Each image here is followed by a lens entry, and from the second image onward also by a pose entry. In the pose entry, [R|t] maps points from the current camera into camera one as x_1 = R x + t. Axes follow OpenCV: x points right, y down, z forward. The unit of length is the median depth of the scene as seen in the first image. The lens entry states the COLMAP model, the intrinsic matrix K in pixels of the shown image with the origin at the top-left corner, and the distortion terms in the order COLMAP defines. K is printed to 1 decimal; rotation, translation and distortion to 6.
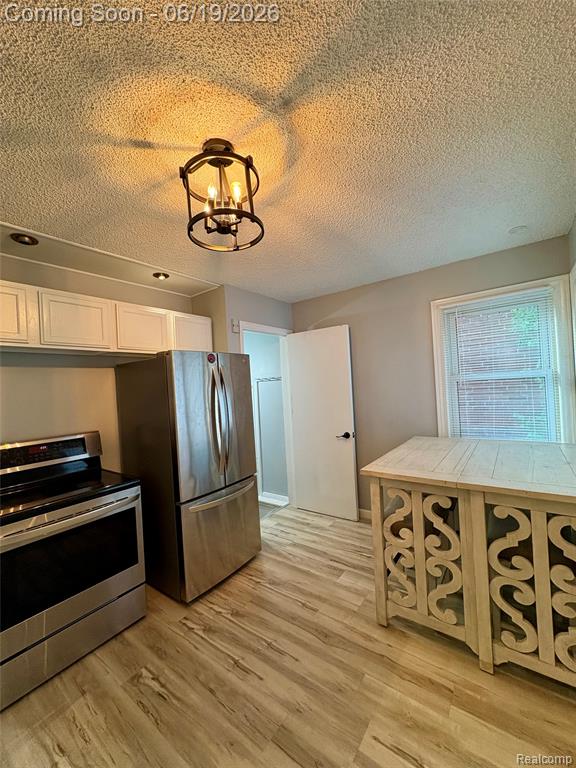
lens RADIAL K [[307.0, 0, 288.6], [0, 307.0, 383.7], [0, 0, 1]] dist [0.003237, 0.000206]
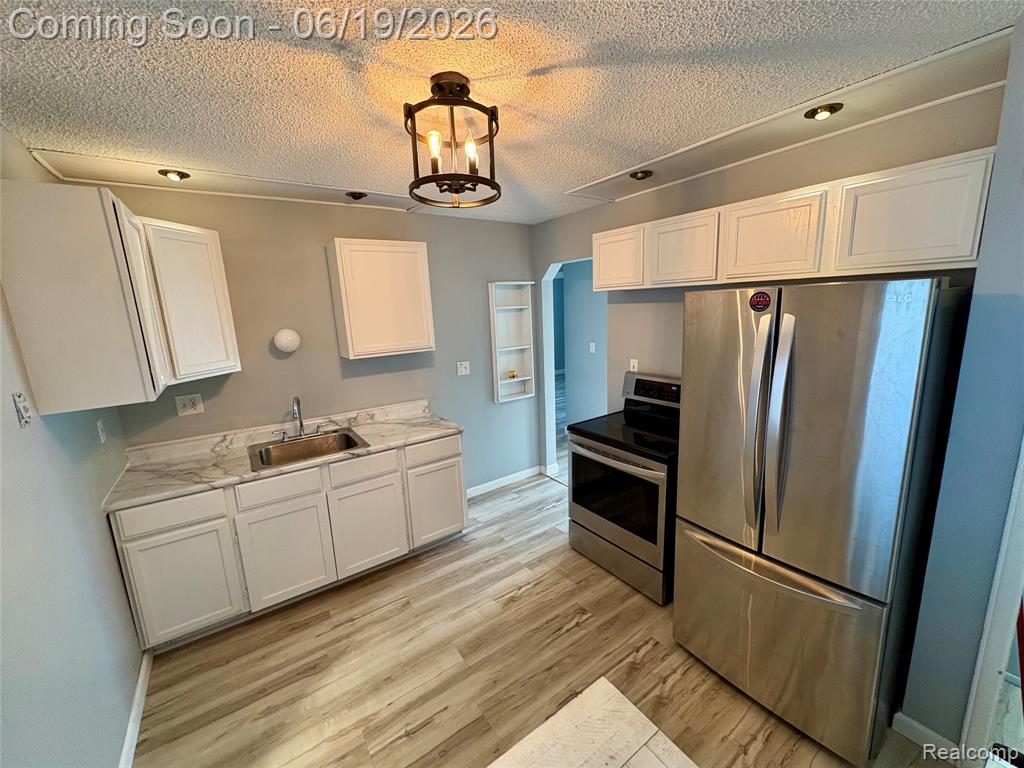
lens RADIAL K [[409.4, 0, 514.0], [0, 409.4, 384.7], [0, 0, 1]] dist [0.003237, 0.000206]
pose [[-0.316391, 0.251303, -0.914737, 0.654866], [0.067579, 0.967794, 0.242505, -0.182934], [0.946219, 0.014910, -0.323184, 1.118584]]
